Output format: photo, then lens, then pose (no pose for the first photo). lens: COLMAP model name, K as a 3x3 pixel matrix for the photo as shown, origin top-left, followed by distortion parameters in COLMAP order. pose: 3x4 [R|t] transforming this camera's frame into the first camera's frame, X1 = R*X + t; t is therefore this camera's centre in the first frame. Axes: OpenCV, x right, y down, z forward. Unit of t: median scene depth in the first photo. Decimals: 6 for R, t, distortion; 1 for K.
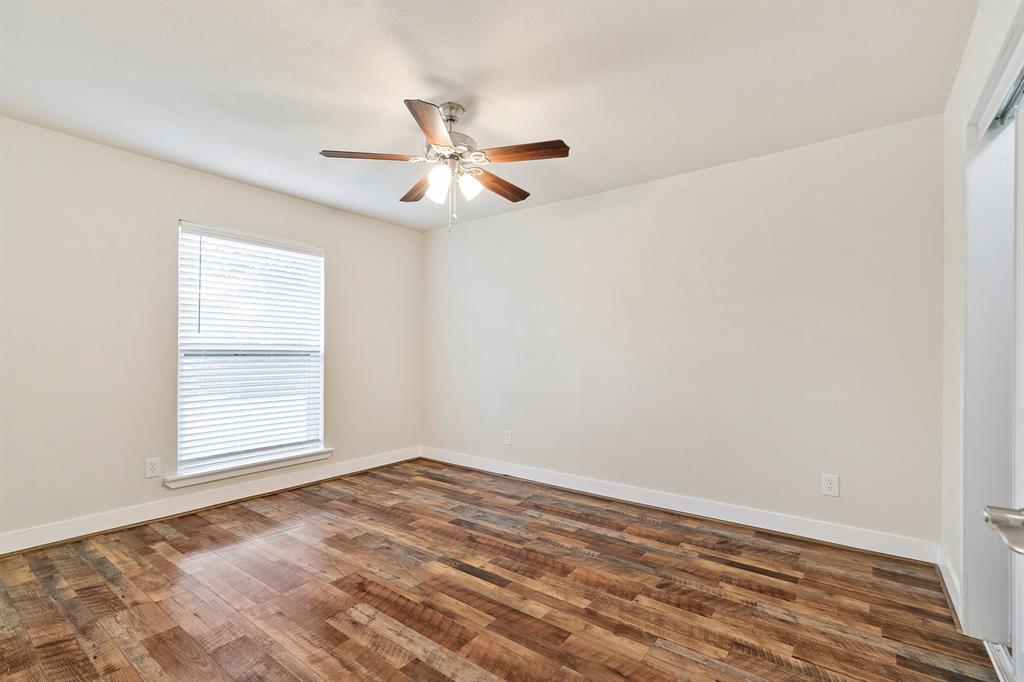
lens RADIAL K [[468.9, 0, 513.1], [0, 468.9, 341.9], [0, 0, 1]] dist [0.011012, -0.000283]
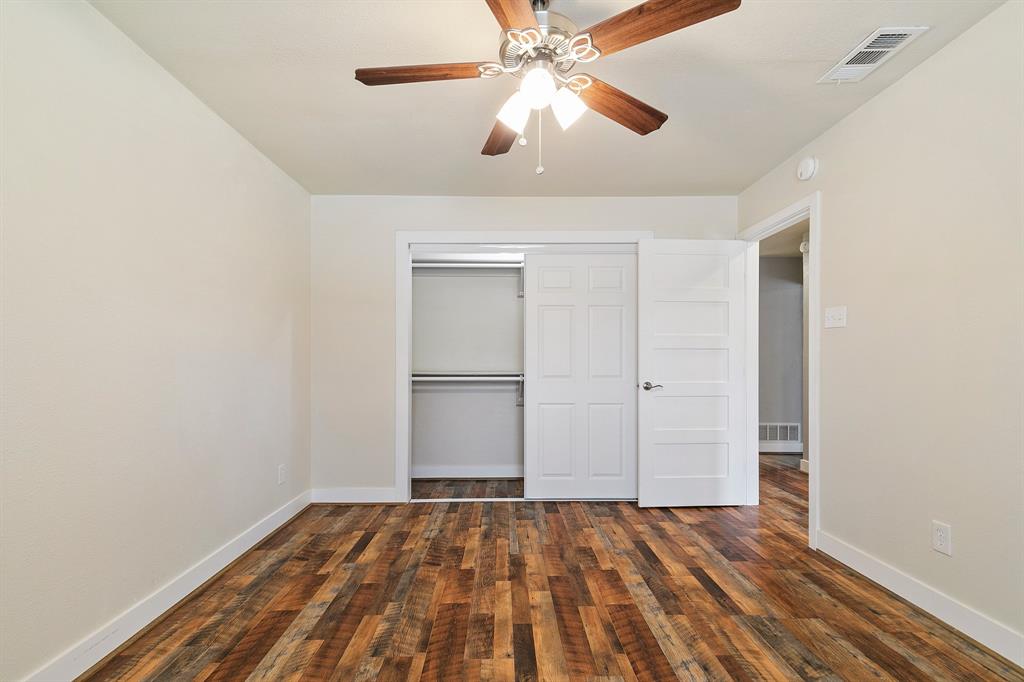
lens RADIAL K [[468.9, 0, 506.7], [0, 468.9, 349.3], [0, 0, 1]] dist [0.011012, -0.000283]
pose [[-0.613139, 0.015079, 0.789831, -0.736843], [-0.024055, 0.998998, -0.037747, 0.043382], [-0.789609, -0.042143, -0.612162, 1.684514]]
